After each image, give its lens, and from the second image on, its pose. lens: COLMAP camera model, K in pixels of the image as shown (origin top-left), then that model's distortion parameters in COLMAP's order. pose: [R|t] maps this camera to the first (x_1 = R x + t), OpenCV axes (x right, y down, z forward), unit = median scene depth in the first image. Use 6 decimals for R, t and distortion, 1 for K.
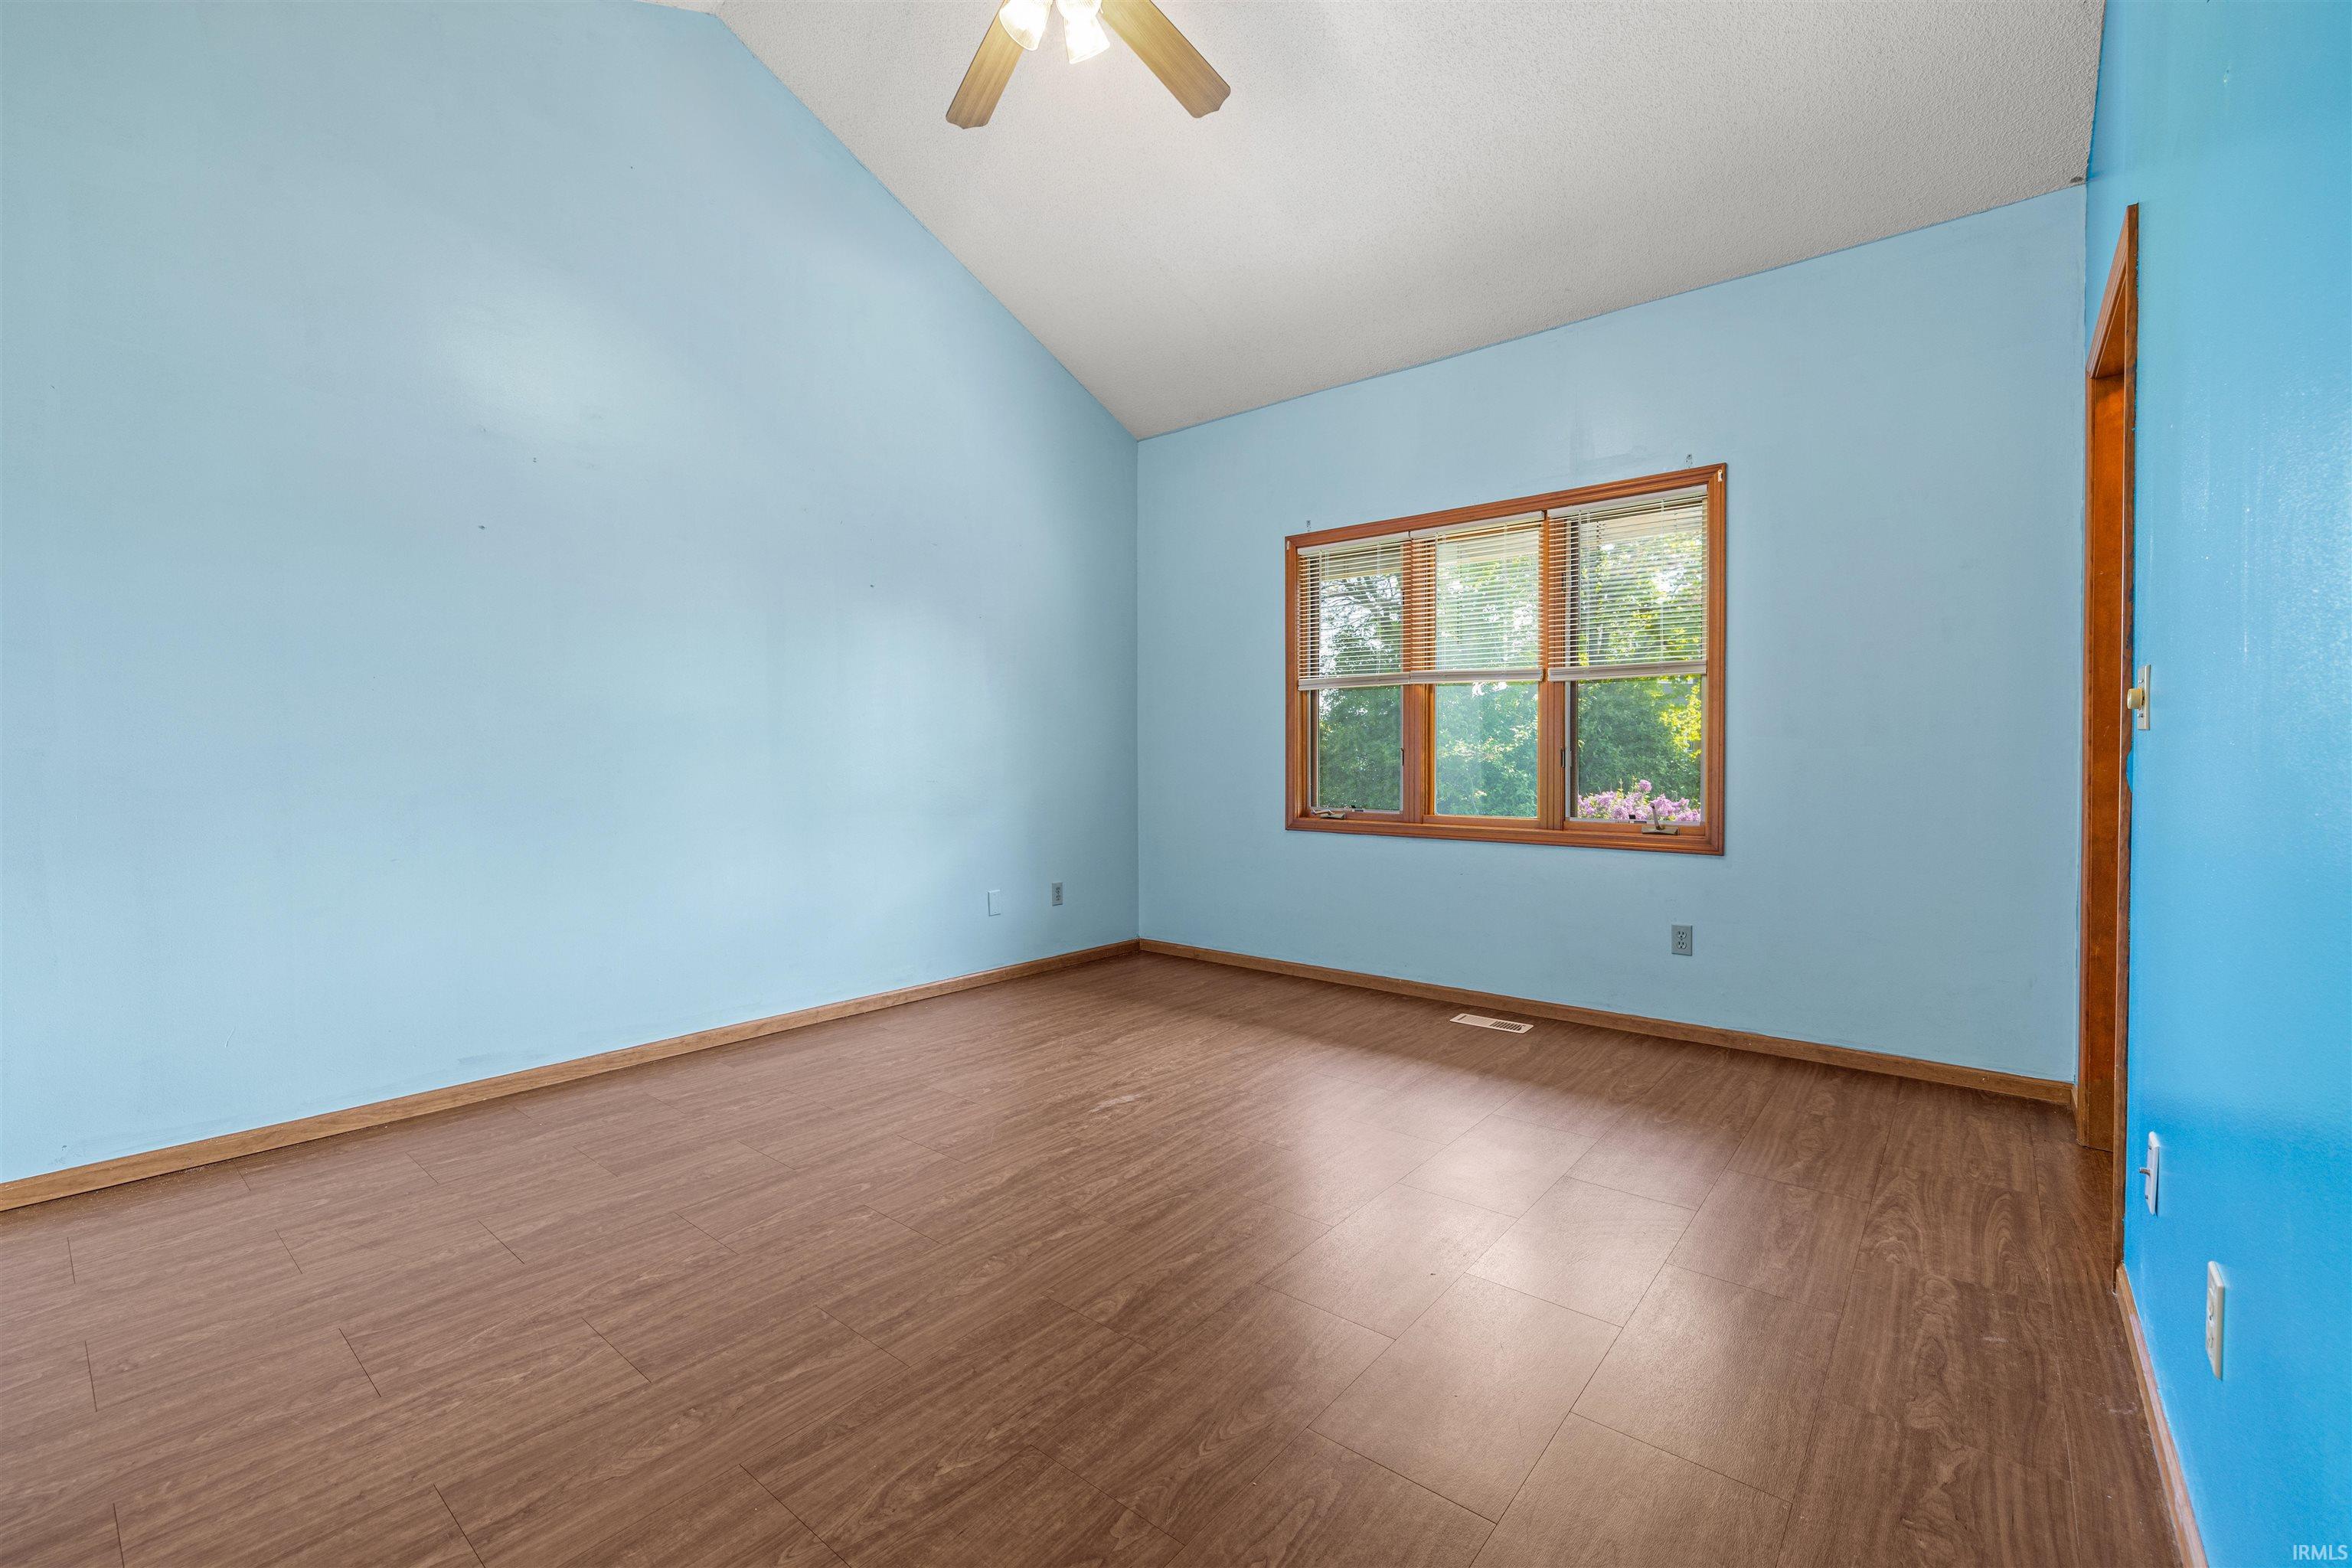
lens RADIAL K [[993.7, 0, 1175.9], [0, 993.7, 760.8], [0, 0, 1]] dist [0.000005, 0.000003]
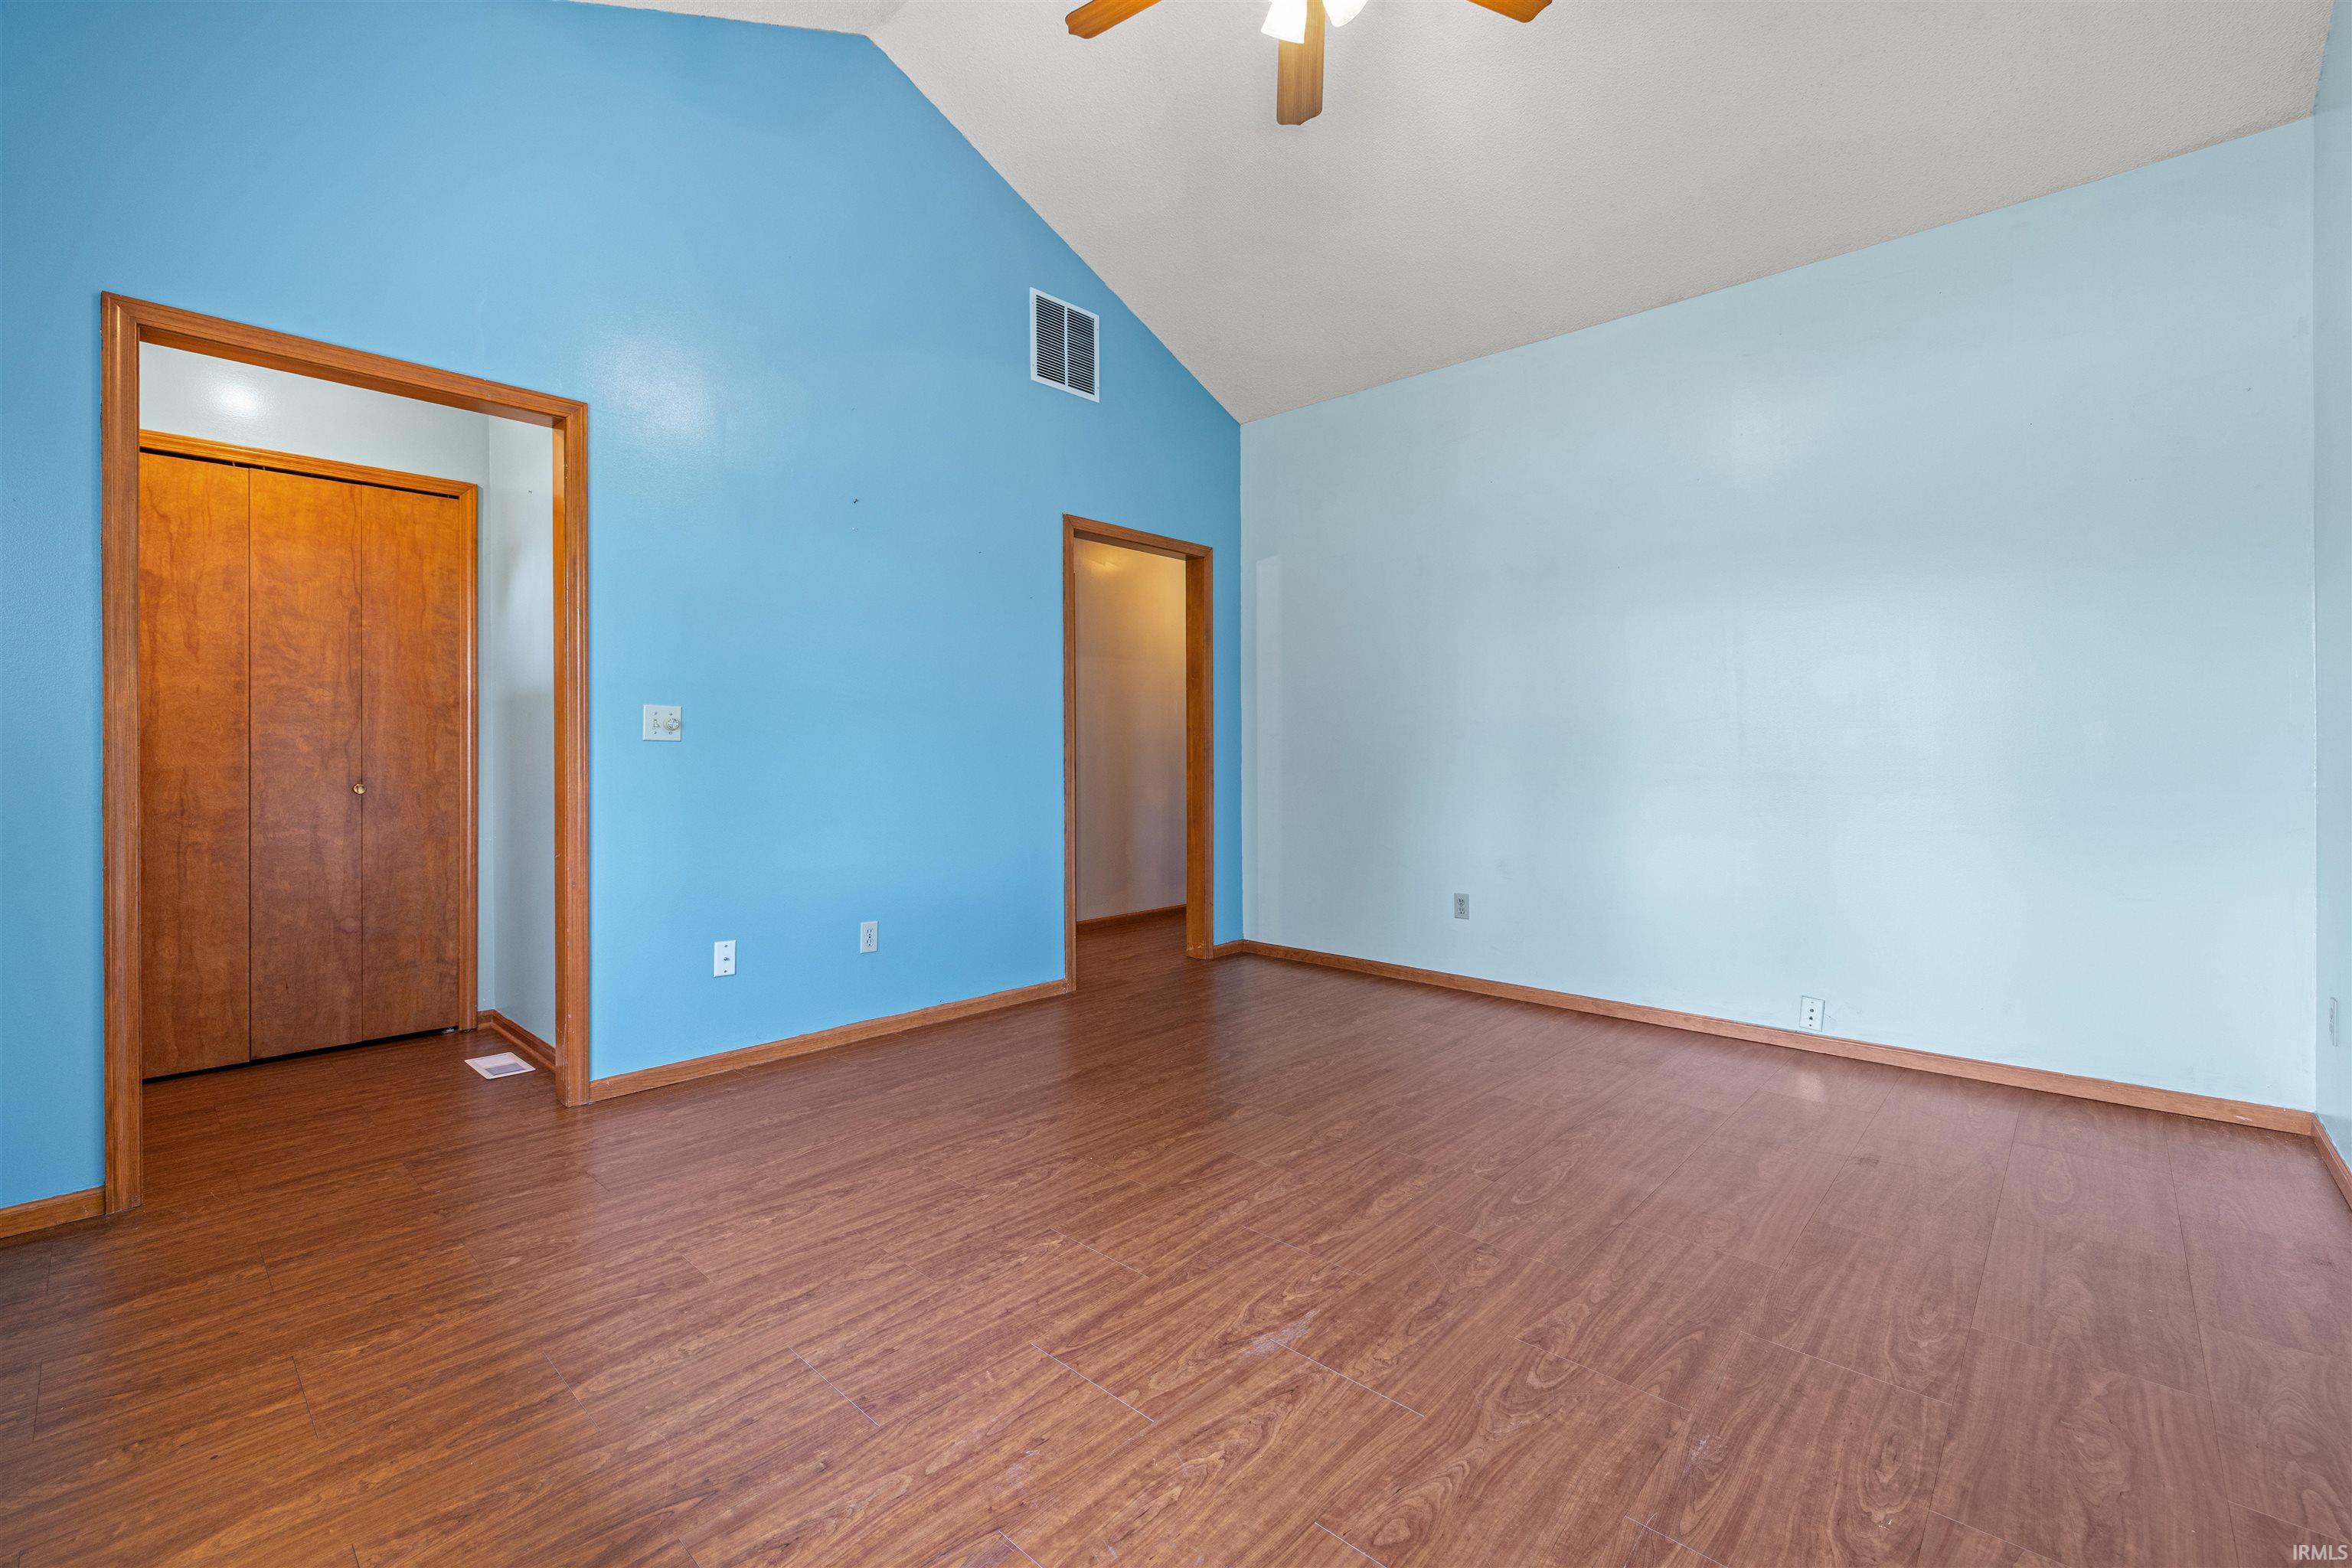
lens RADIAL K [[993.7, 0, 1175.9], [0, 993.7, 760.8], [0, 0, 1]] dist [0.000005, 0.000003]
pose [[-0.998458, 0.001407, 0.055488, -0.032386], [0.001876, 0.999963, 0.008402, -0.004531], [-0.055474, 0.008494, -0.998424, 1.698243]]
